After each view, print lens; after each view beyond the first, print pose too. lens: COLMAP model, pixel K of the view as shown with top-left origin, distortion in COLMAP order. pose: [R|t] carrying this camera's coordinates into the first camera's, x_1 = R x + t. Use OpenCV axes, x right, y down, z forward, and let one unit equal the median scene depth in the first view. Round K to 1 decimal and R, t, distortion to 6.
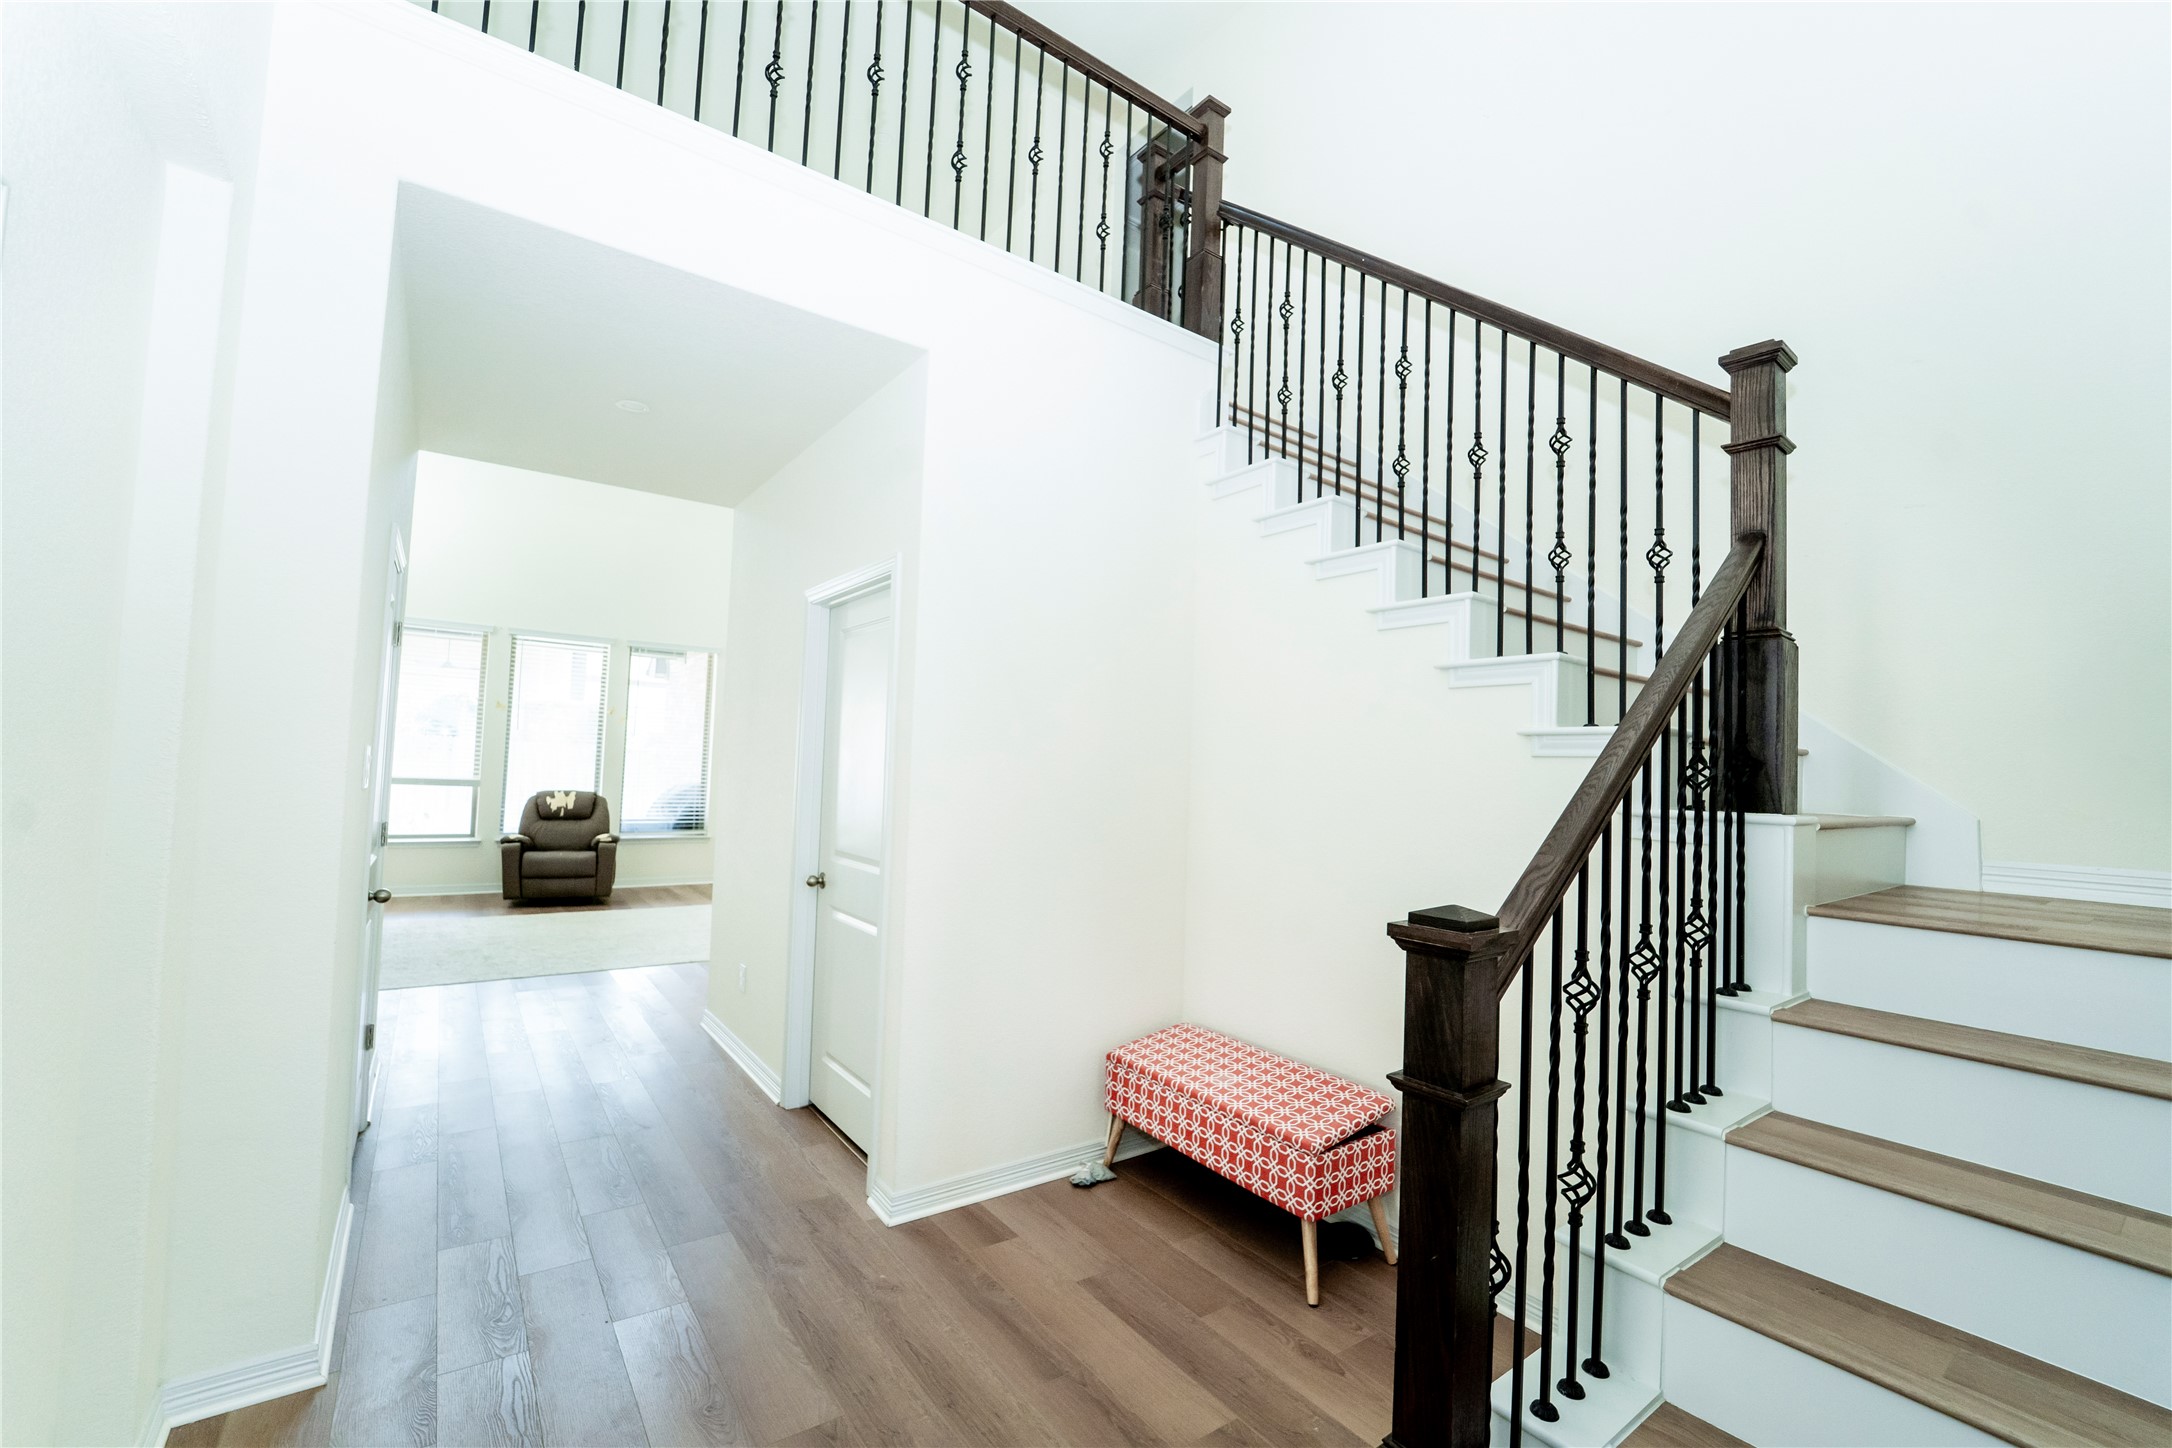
lens RADIAL K [[893.8, 0, 1084.8], [0, 893.8, 727.0], [0, 0, 1]] dist [-0.019881, -0.000643]
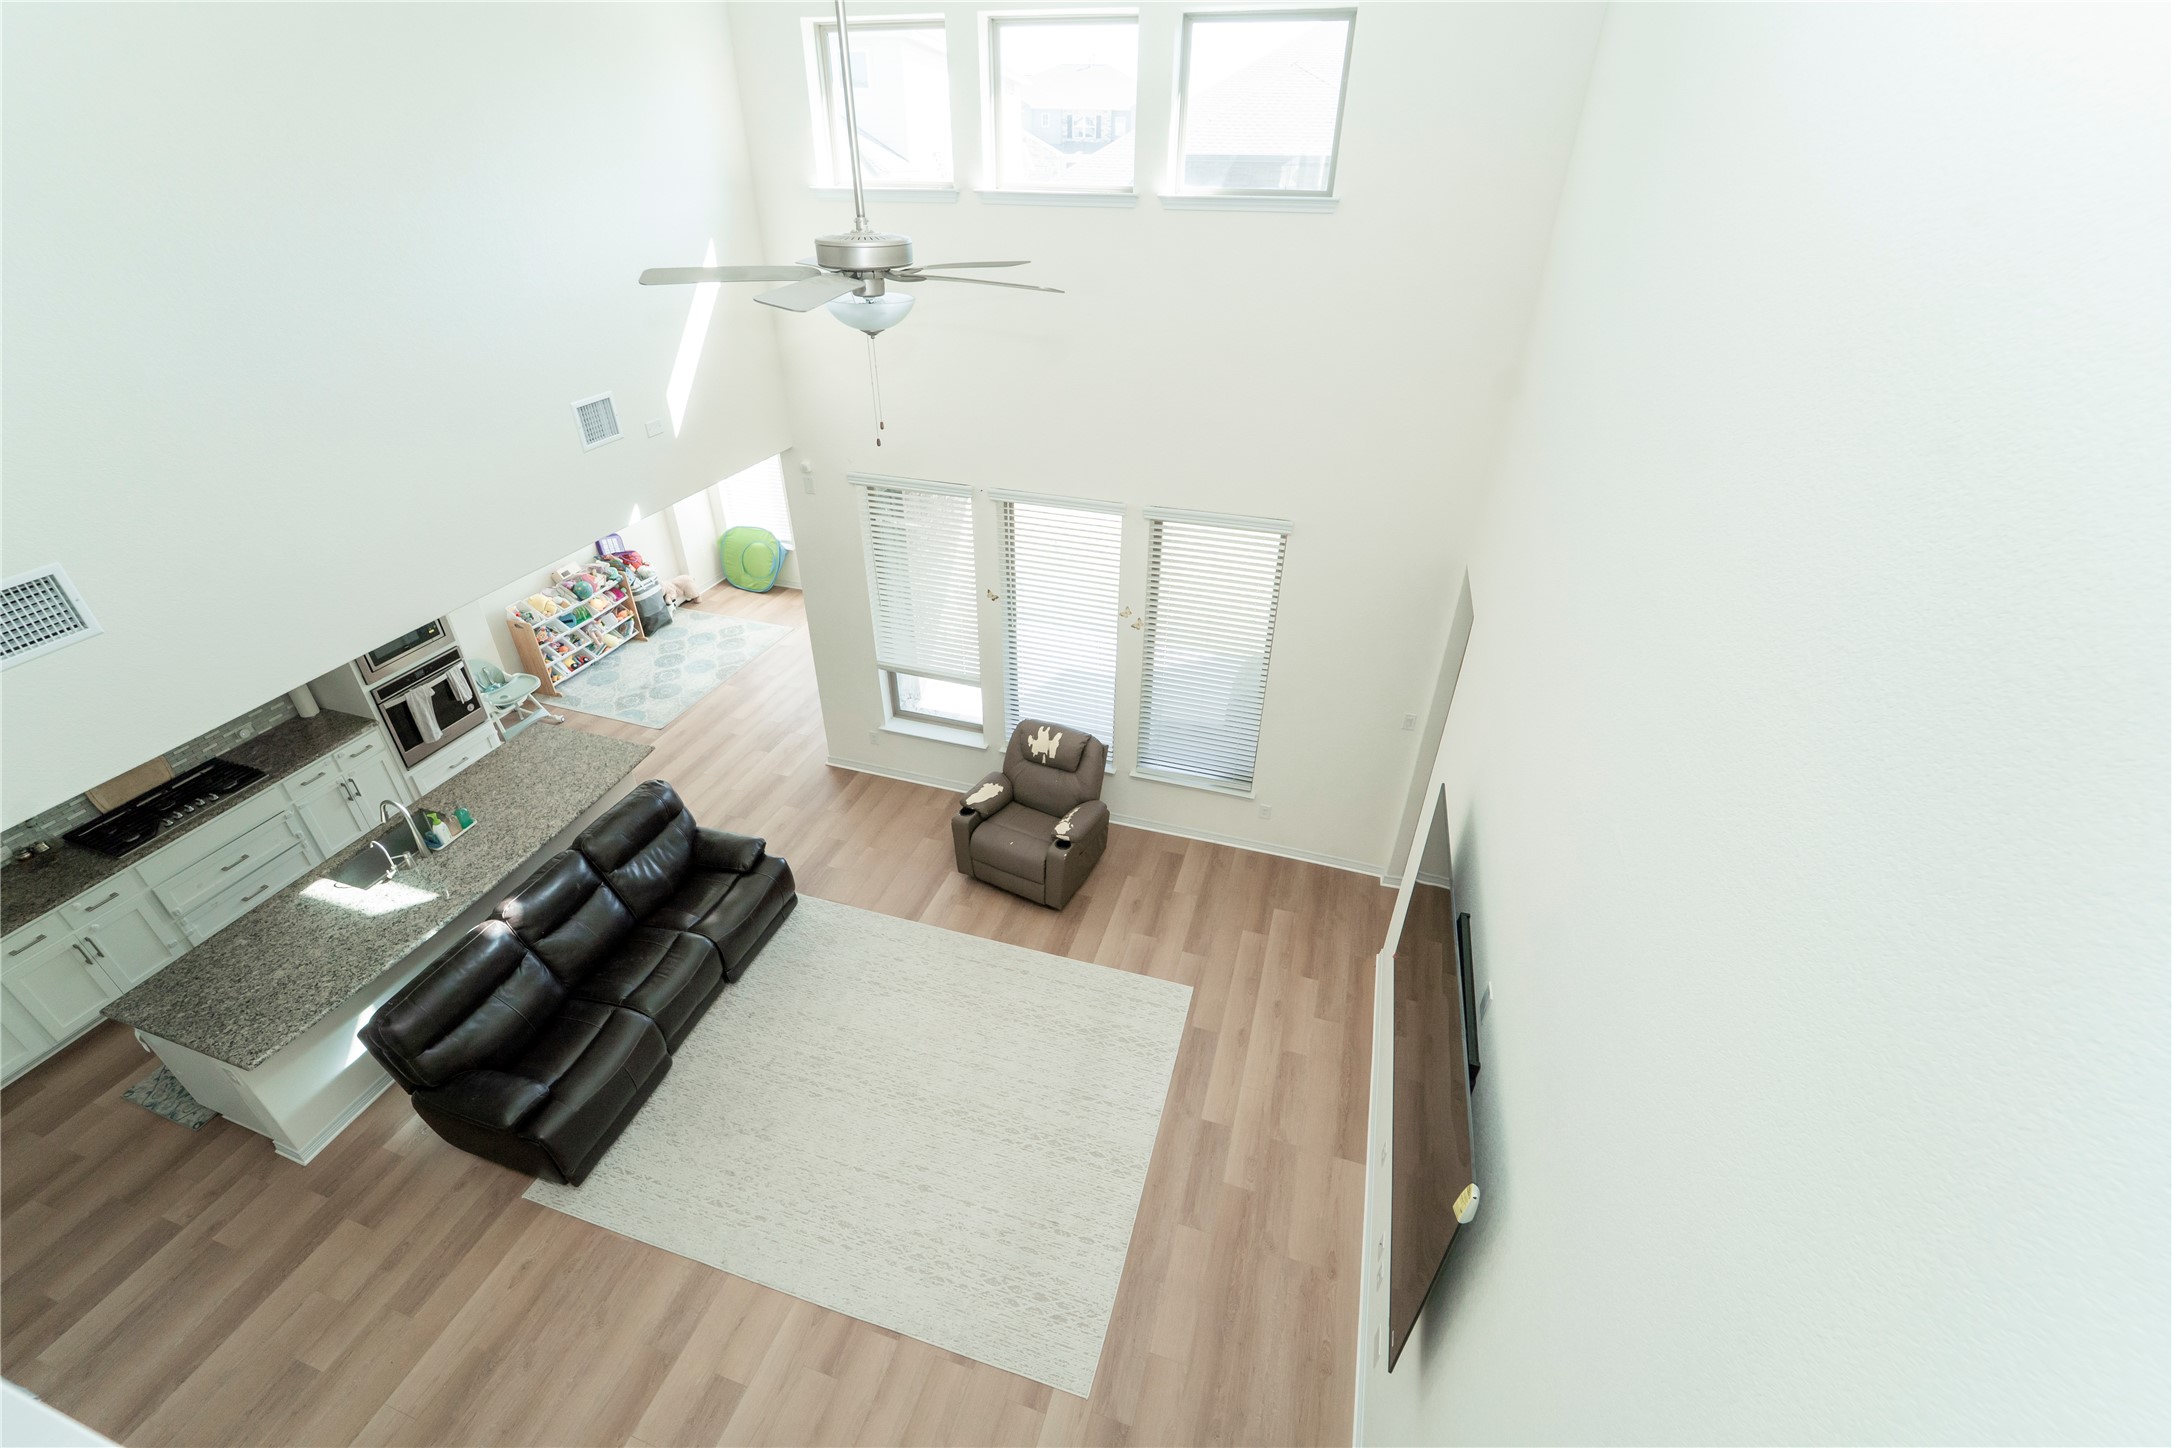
lens RADIAL K [[893.8, 0, 1084.8], [0, 893.8, 727.0], [0, 0, 1]] dist [-0.019881, -0.000643]
pose [[0.600735, 0.407160, -0.687996, -0.047232], [0.043368, 0.842724, 0.536596, -0.336085], [0.798271, -0.352189, 0.488596, 0.653192]]
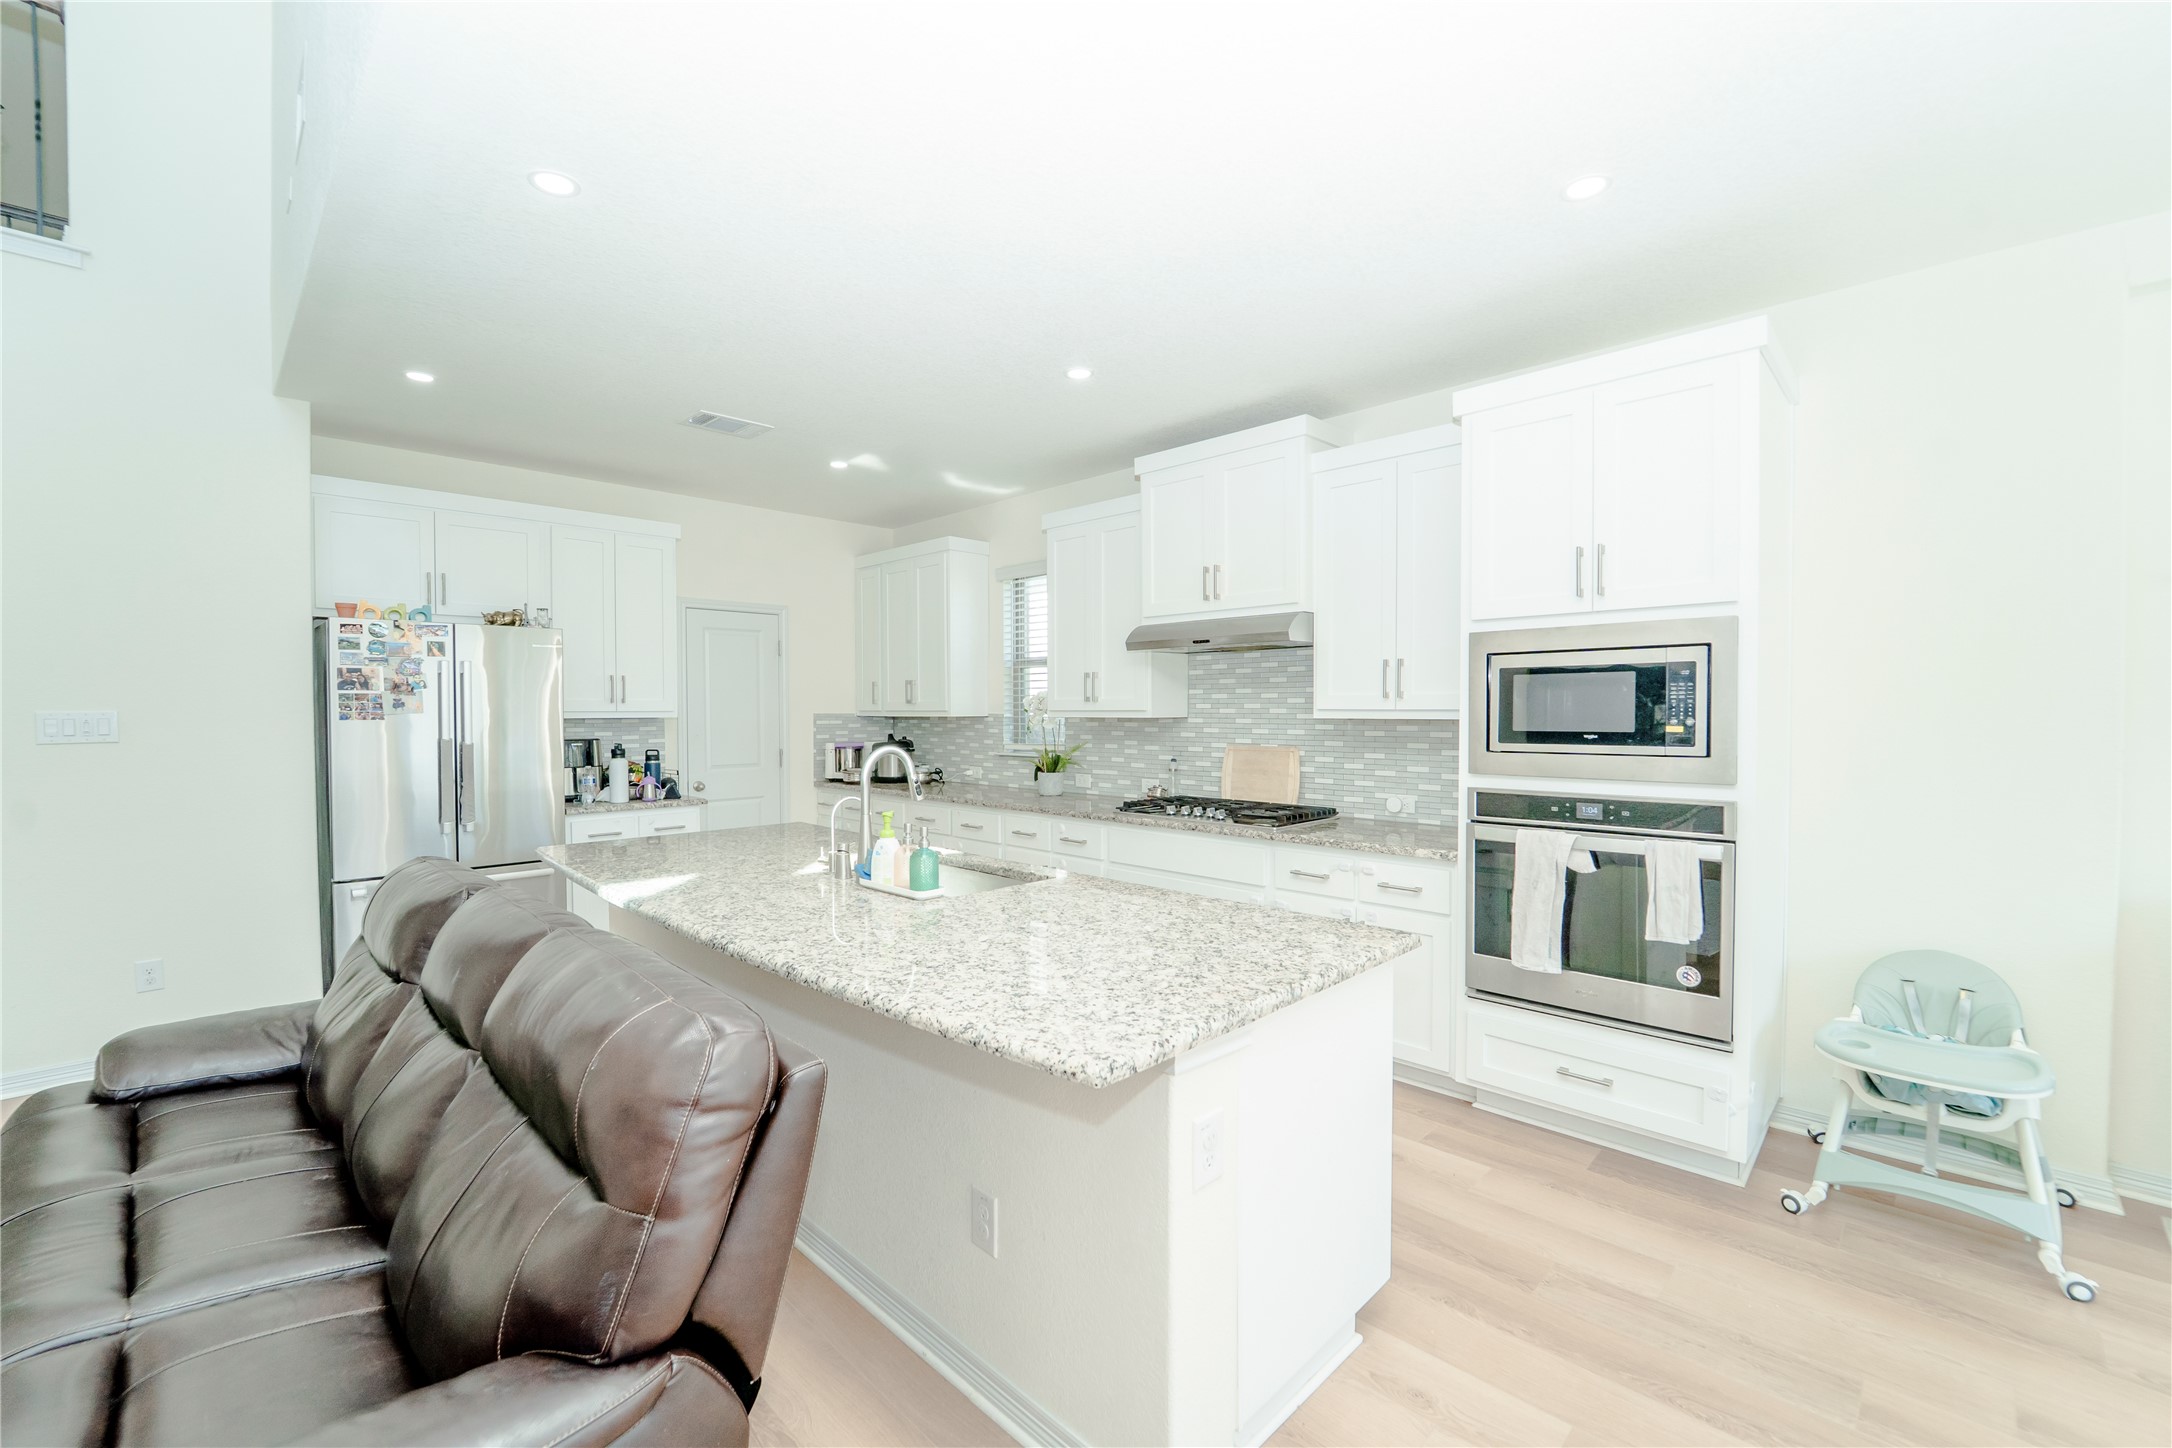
lens RADIAL K [[894.8, 0, 1085.5], [0, 894.8, 725.1], [0, 0, 1]] dist [-0.023027, 0.001326]
pose [[-0.986837, -0.030945, -0.158733, -0.749896], [-0.026496, 0.999197, -0.030068, 0.012038], [0.159535, -0.025467, -0.986864, 0.872873]]
